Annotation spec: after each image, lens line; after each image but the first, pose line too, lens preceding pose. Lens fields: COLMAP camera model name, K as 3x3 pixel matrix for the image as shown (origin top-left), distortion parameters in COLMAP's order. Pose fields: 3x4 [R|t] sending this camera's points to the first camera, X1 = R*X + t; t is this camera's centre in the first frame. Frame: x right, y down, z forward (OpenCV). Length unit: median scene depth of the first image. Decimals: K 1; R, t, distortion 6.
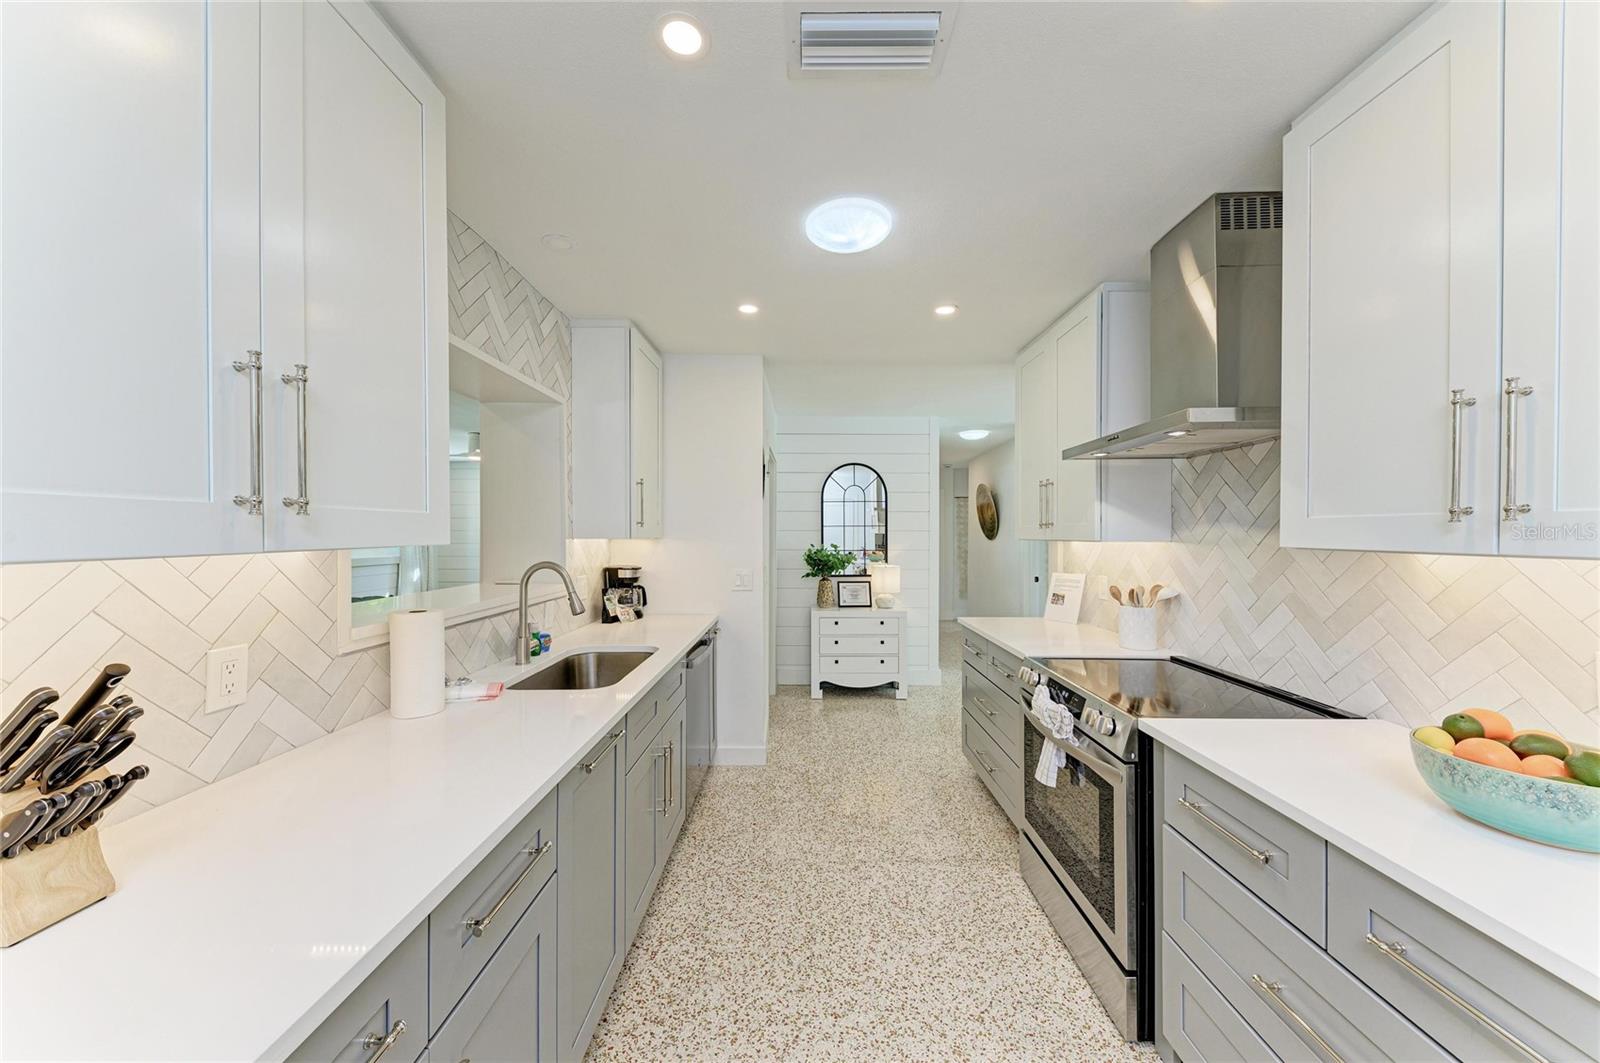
lens RADIAL K [[559.8, 0, 802.7], [0, 559.8, 535.1], [0, 0, 1]] dist [0.012692, -0.000580]
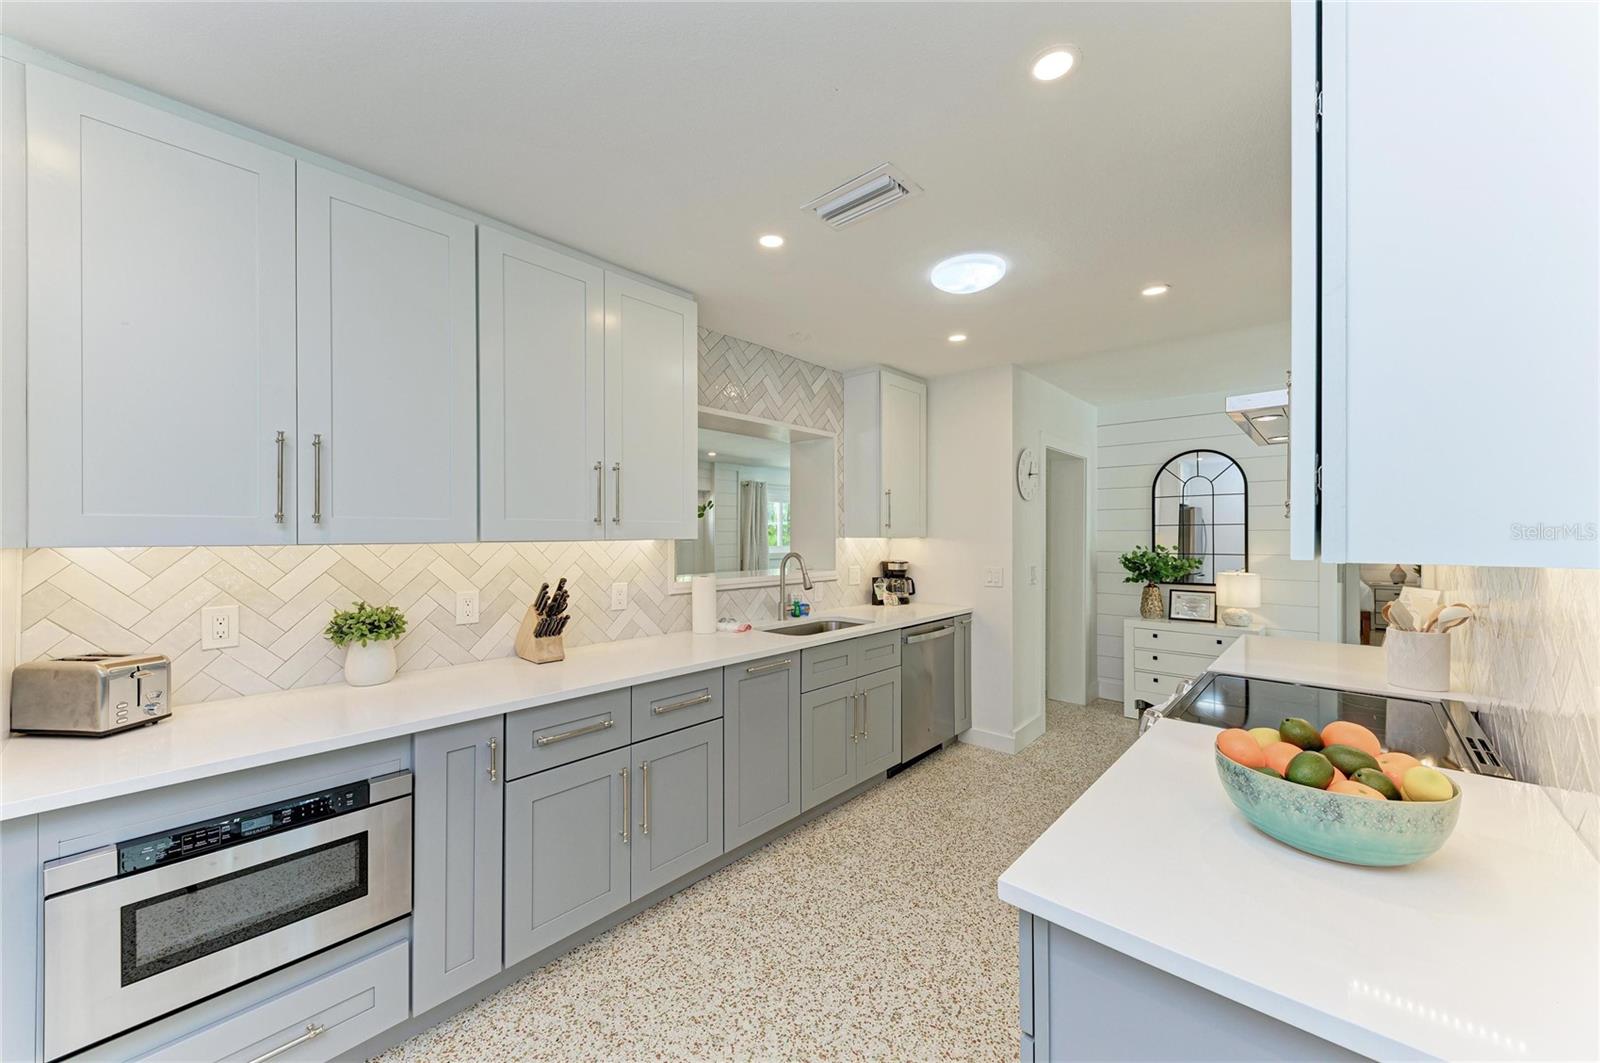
lens RADIAL K [[597.0, 0, 798.3], [0, 597.0, 534.5], [0, 0, 1]] dist [0.017314, -0.001565]
pose [[0.742651, -0.000925, -0.669678, 0.435201], [-0.001782, 0.999993, -0.003358, 0.003657], [0.669676, 0.003687, 0.742644, -0.116156]]
